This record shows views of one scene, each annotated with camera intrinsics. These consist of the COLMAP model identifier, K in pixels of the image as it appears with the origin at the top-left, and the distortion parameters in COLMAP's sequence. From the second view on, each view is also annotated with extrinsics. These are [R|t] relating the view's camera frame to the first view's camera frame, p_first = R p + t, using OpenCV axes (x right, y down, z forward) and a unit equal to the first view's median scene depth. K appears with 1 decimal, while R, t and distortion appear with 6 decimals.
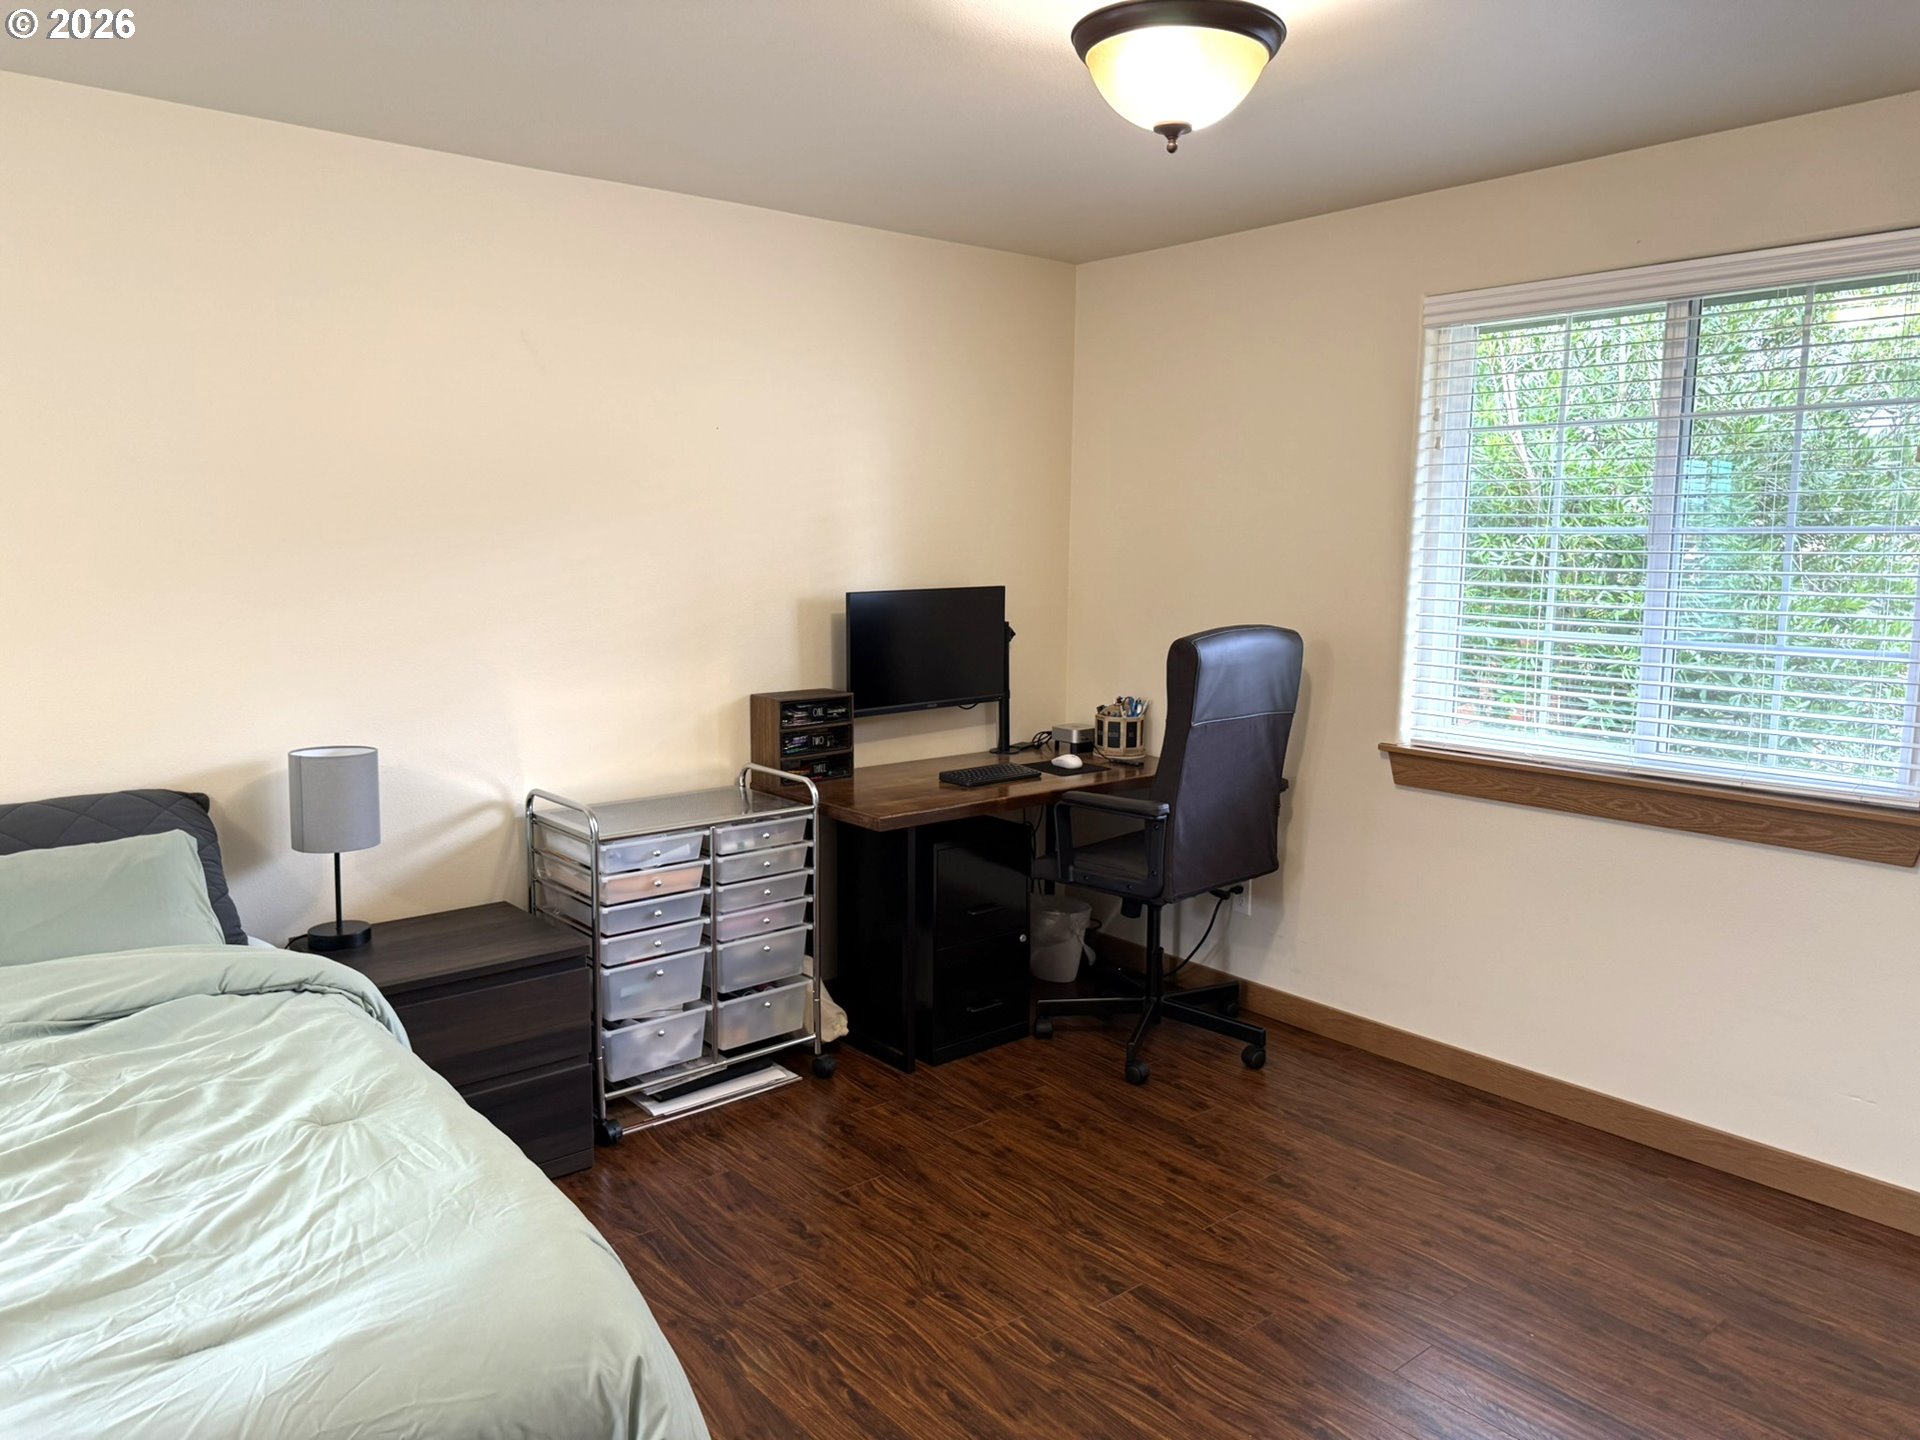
lens RADIAL K [[1346.7, 0, 955.4], [0, 1346.7, 710.8], [0, 0, 1]] dist [0.081448, -0.121521]
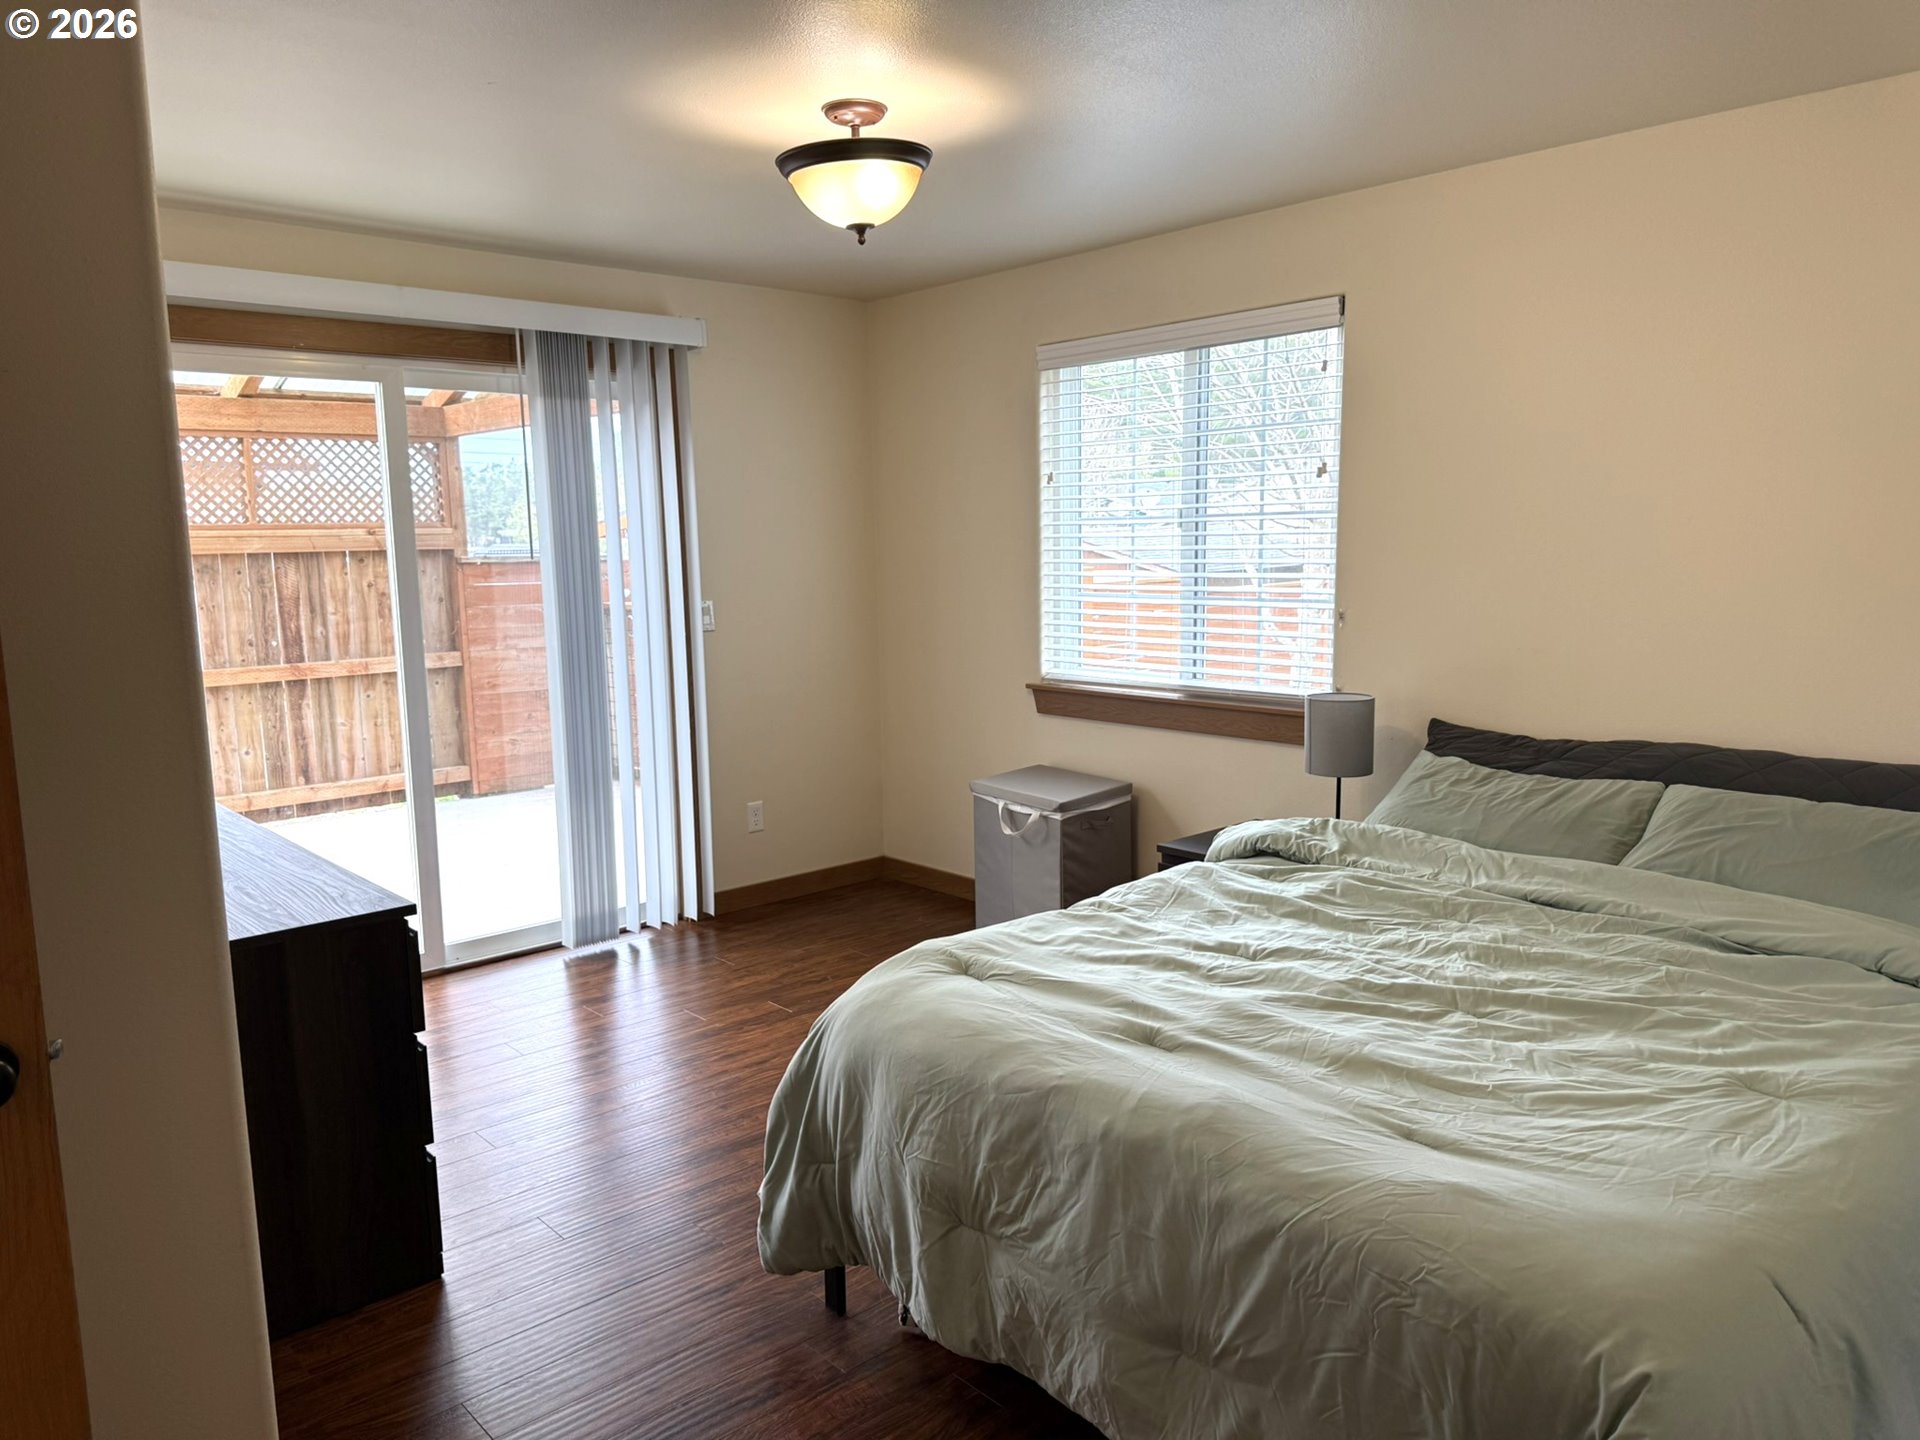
lens RADIAL K [[1346.7, 0, 955.4], [0, 1346.7, 710.8], [0, 0, 1]] dist [0.081448, -0.121521]
pose [[0.037253, 0.132338, -0.990504, 0.548087], [-0.101400, 0.986577, 0.128000, -0.056432], [0.994148, 0.095669, 0.050172, 0.347922]]
